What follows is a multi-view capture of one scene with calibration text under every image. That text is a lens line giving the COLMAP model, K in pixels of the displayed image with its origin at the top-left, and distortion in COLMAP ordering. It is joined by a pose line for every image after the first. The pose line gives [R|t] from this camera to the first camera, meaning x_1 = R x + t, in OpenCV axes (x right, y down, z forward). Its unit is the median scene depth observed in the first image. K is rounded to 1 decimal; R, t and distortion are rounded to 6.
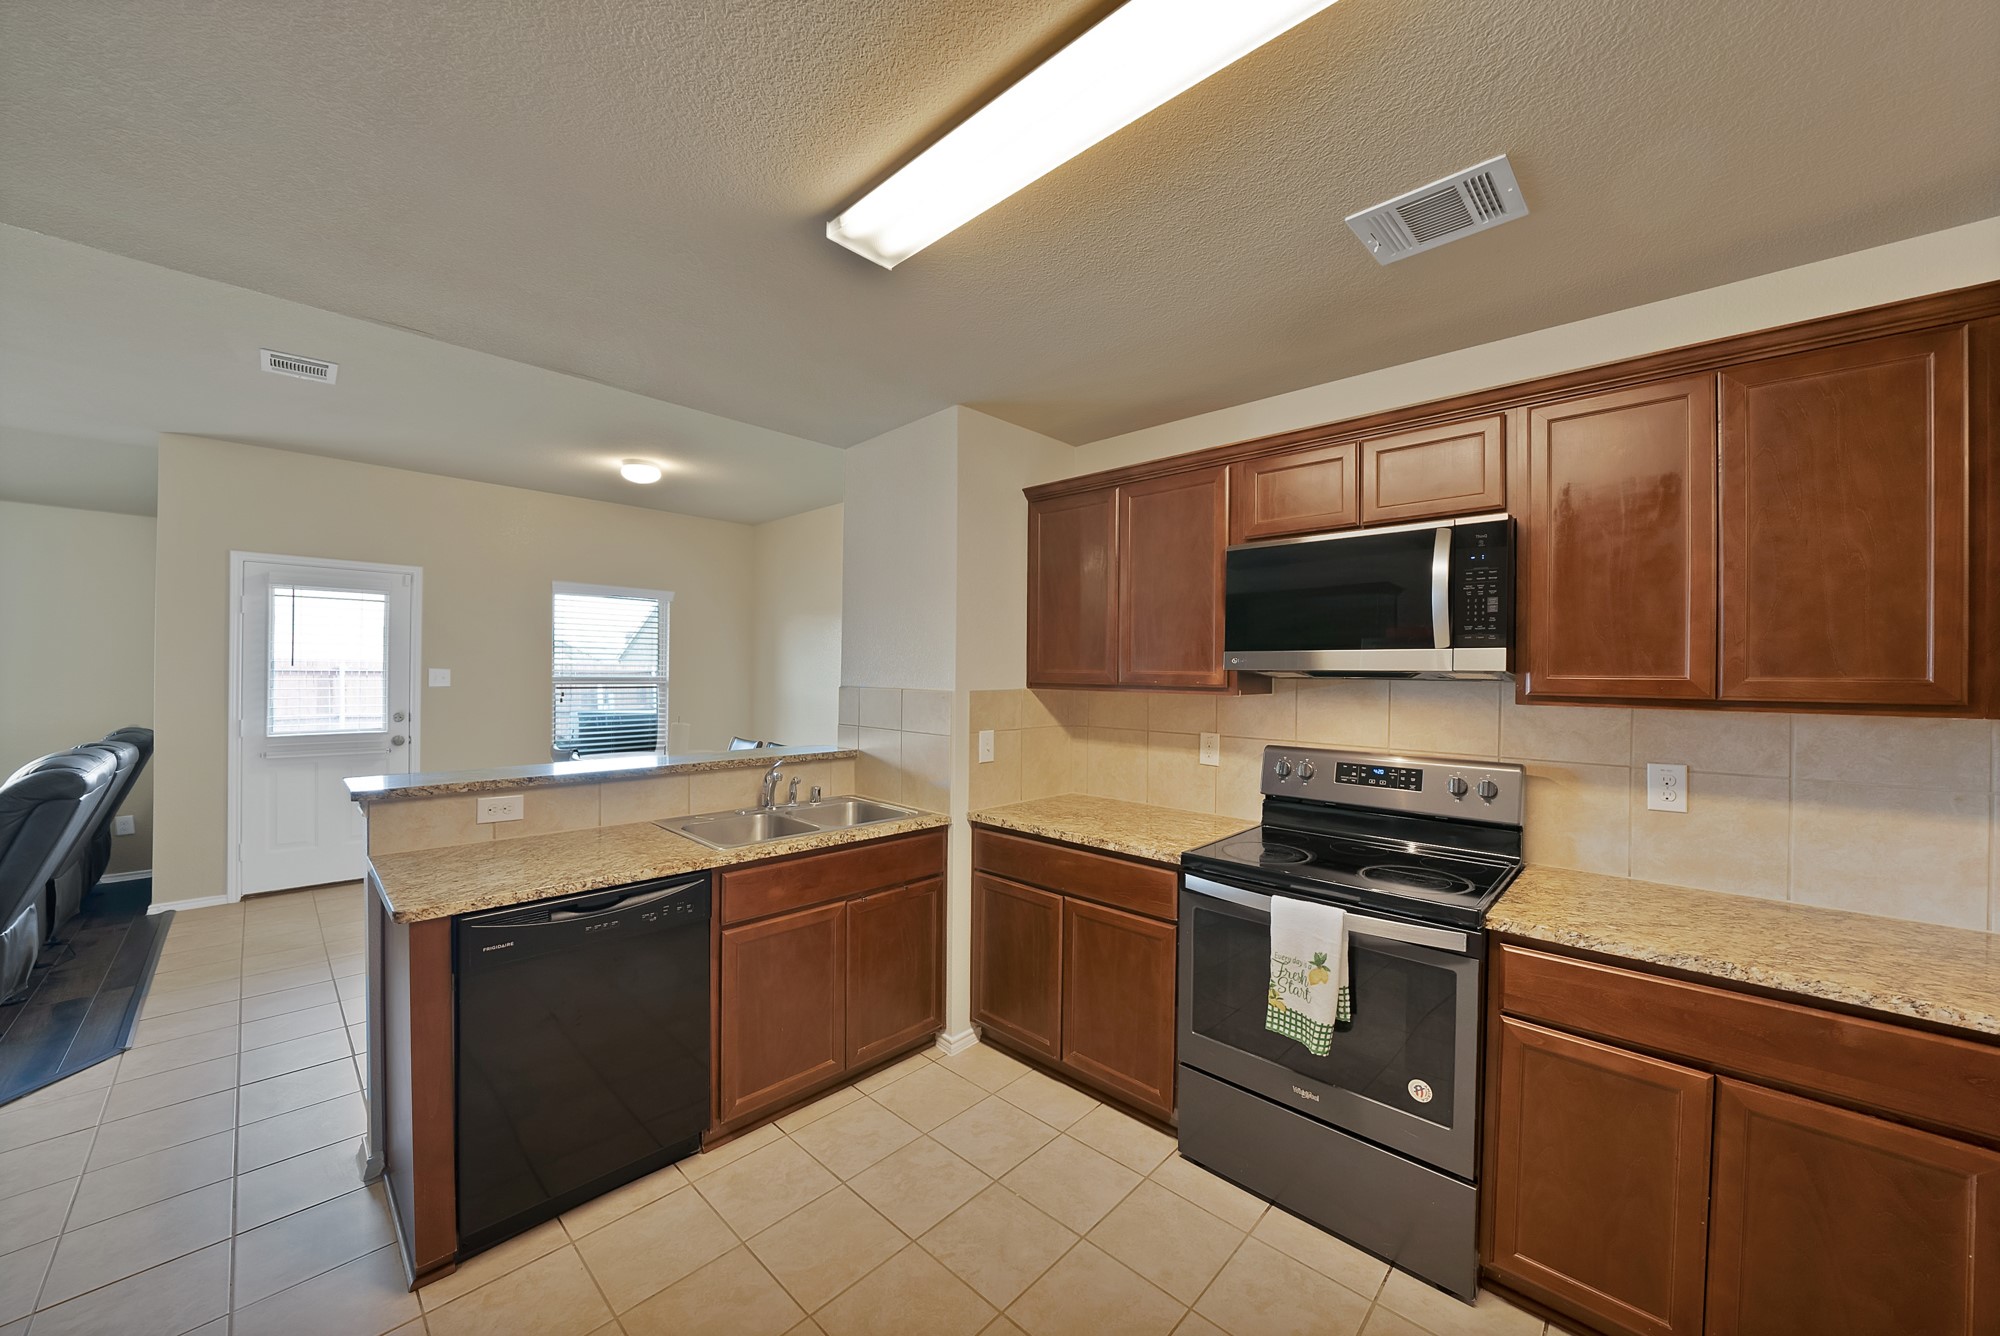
lens RADIAL K [[725.9, 0, 1007.1], [0, 725.9, 676.2], [0, 0, 1]] dist [-0.030637, 0.003331]
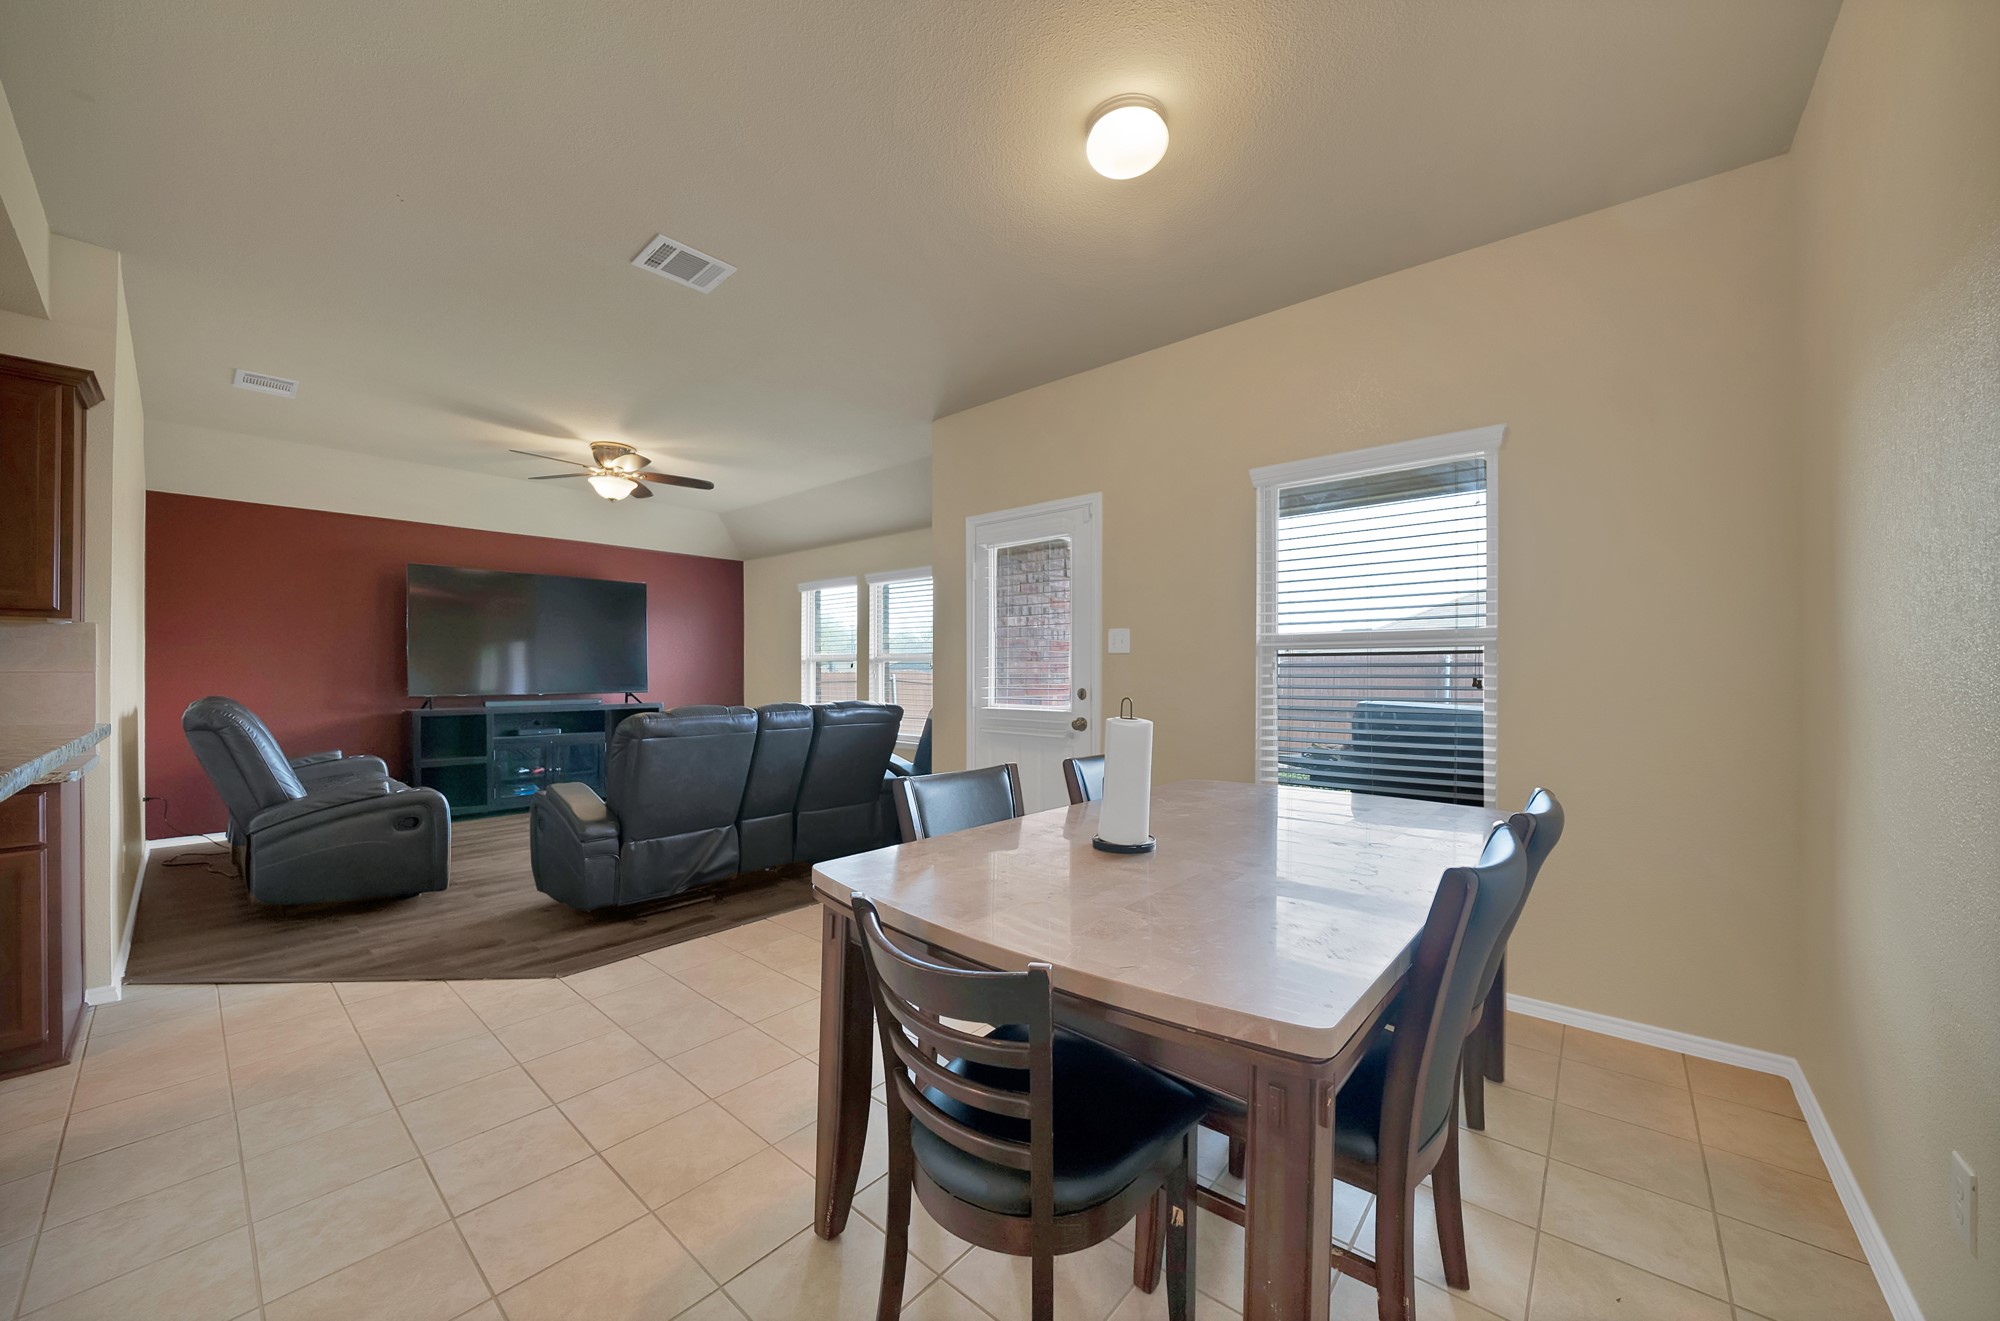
lens RADIAL K [[695.4, 0, 1004.4], [0, 695.4, 669.6], [0, 0, 1]] dist [-0.025030, 0.000054]
pose [[0.052249, -0.015020, -0.998521, -0.177204], [-0.007528, 0.999853, -0.015434, 0.071928], [0.998606, 0.008323, 0.052128, 1.423660]]
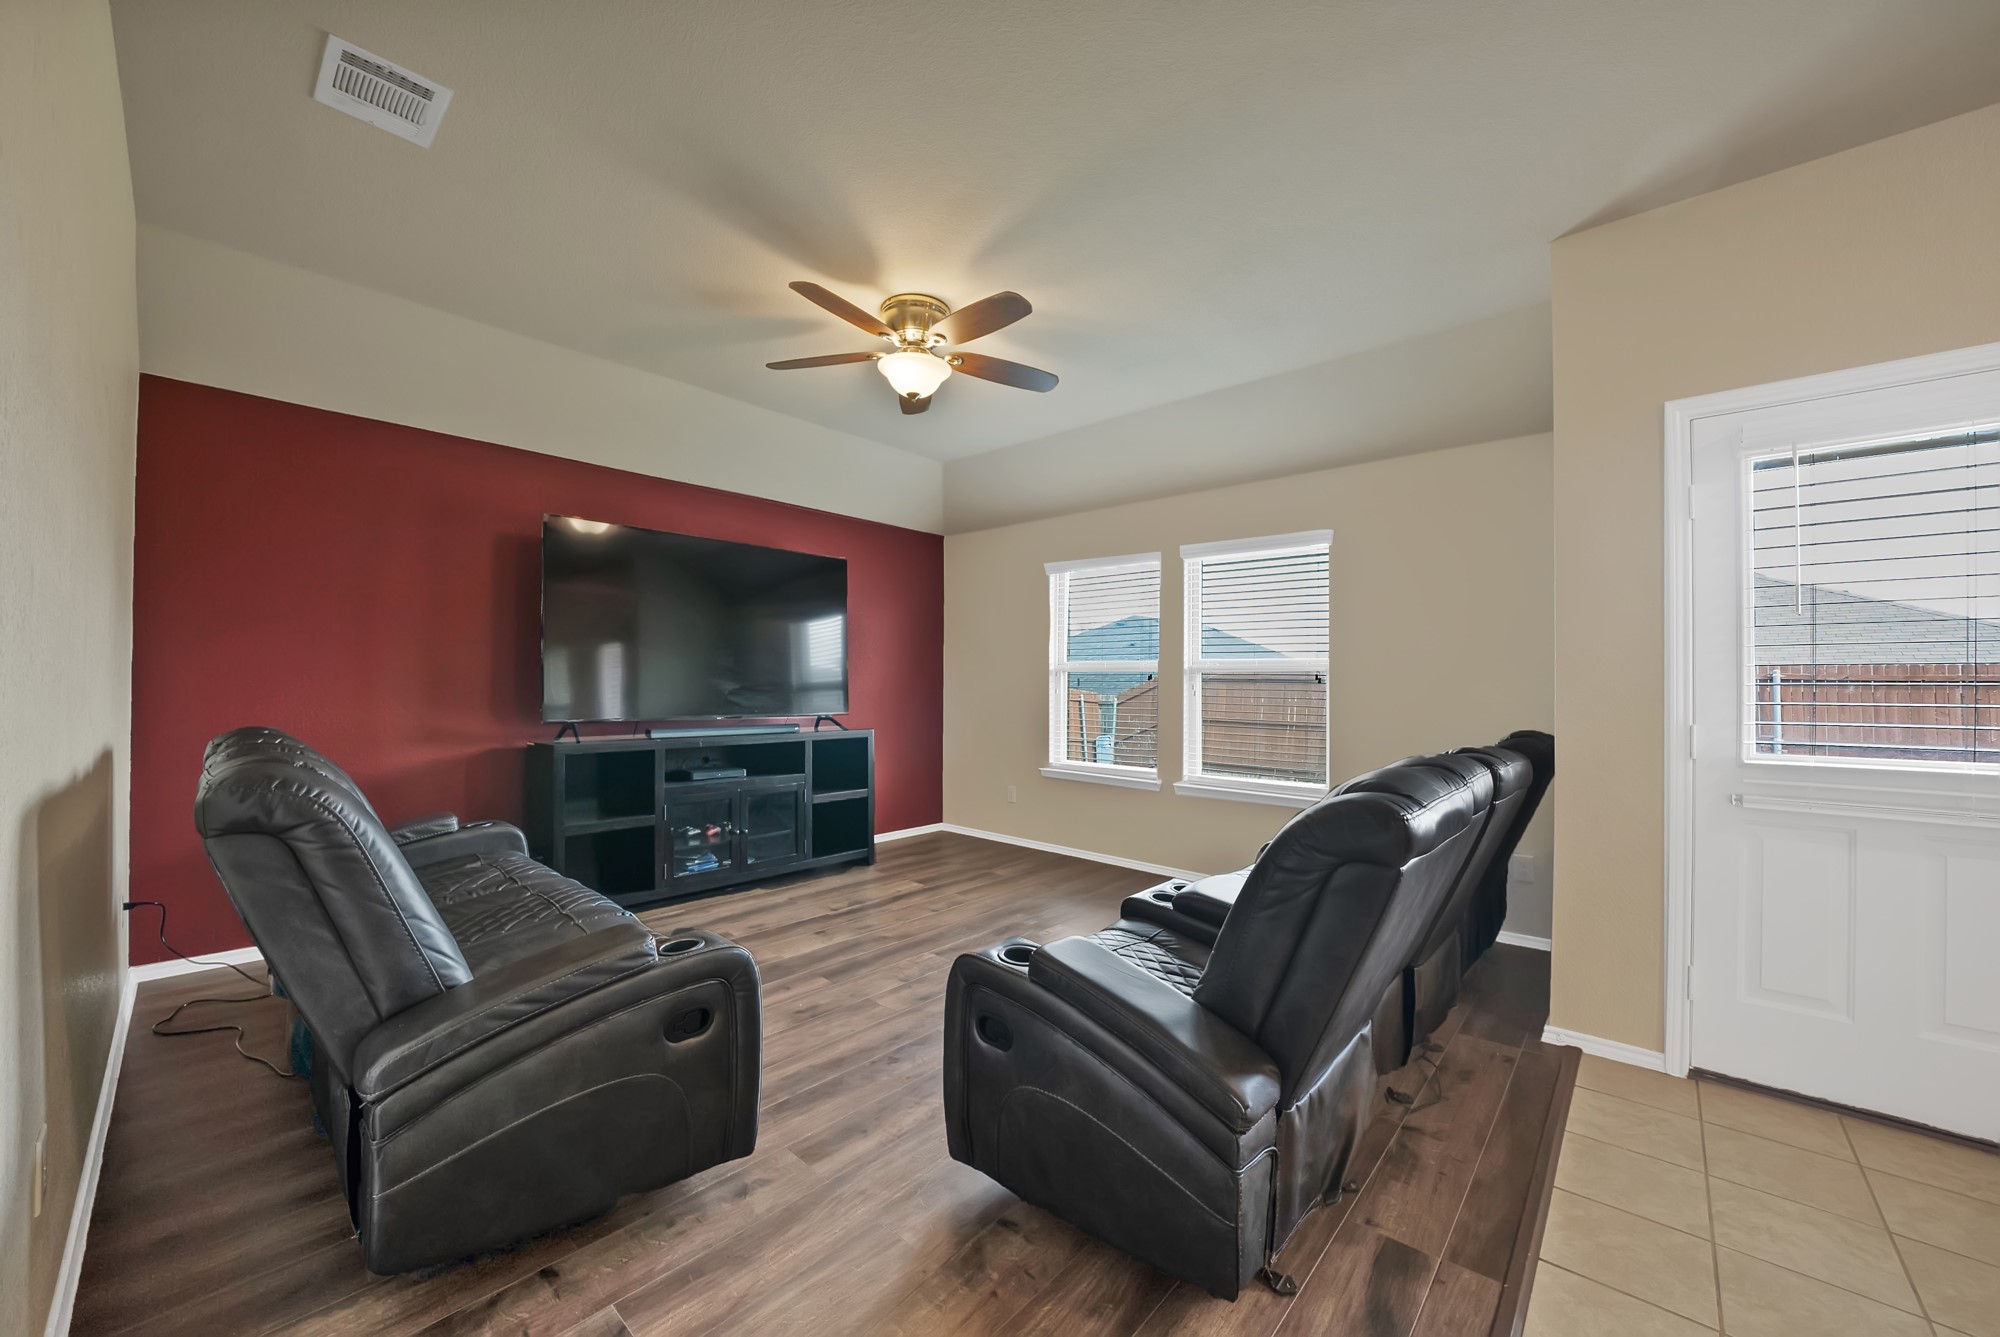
lens RADIAL K [[725.9, 0, 1007.1], [0, 725.9, 676.7], [0, 0, 1]] dist [-0.030637, 0.003331]
pose [[0.024079, -0.023646, -0.999430, -0.837919], [-0.015458, 0.999592, -0.024022, 0.067889], [0.999591, 0.016028, 0.023703, 0.692149]]
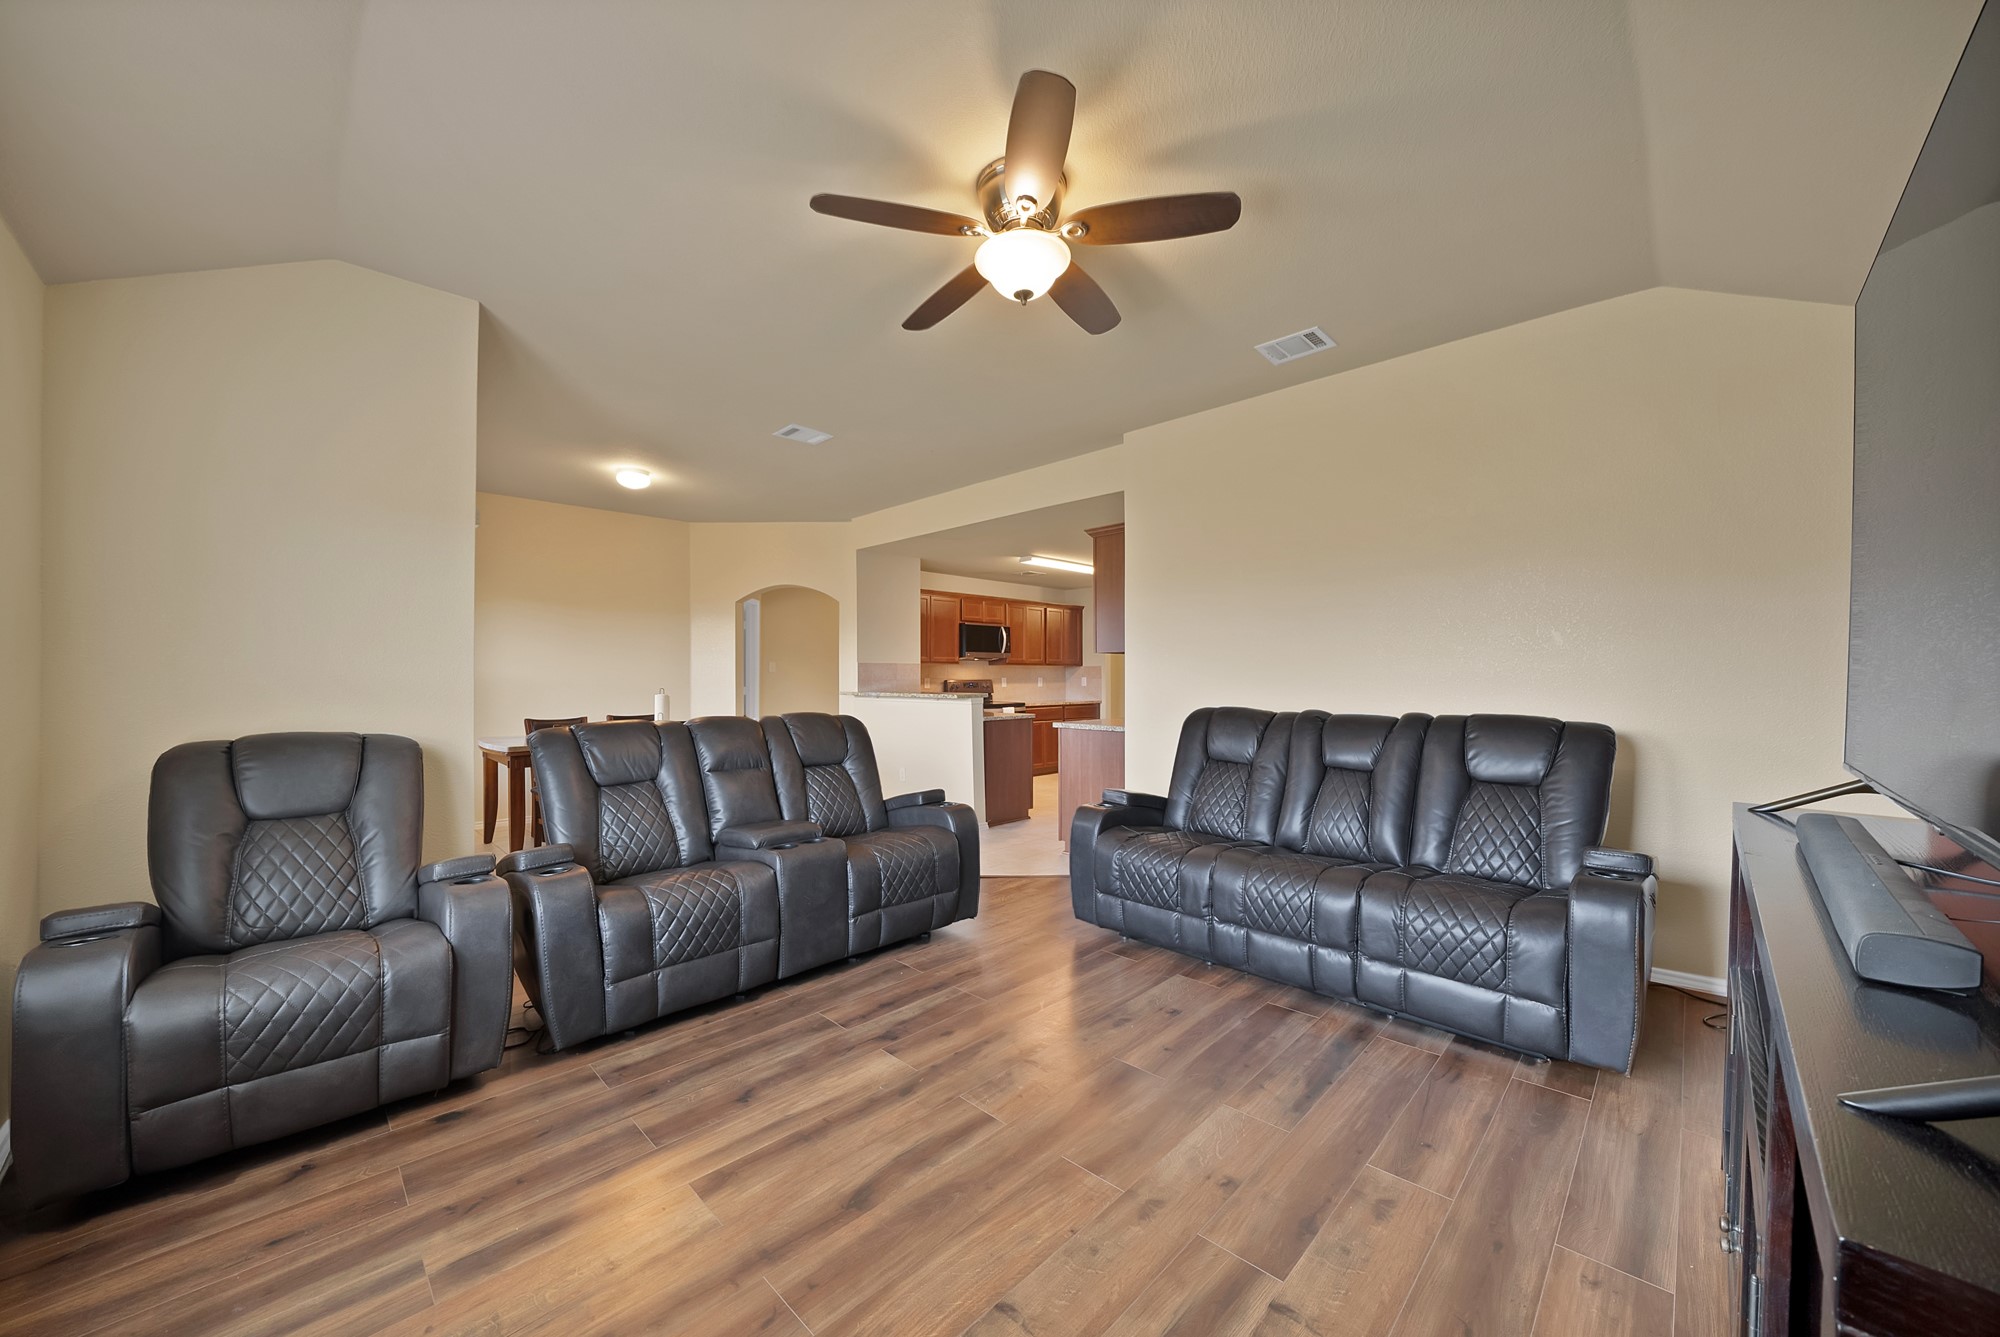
lens RADIAL K [[725.9, 0, 1007.1], [0, 725.9, 676.7], [0, 0, 1]] dist [-0.030637, 0.003331]
pose [[0.020365, -0.014016, 0.999694, -2.618487], [0.011856, 0.999835, 0.013776, 0.031843], [-0.999722, 0.011572, 0.020527, 0.586685]]
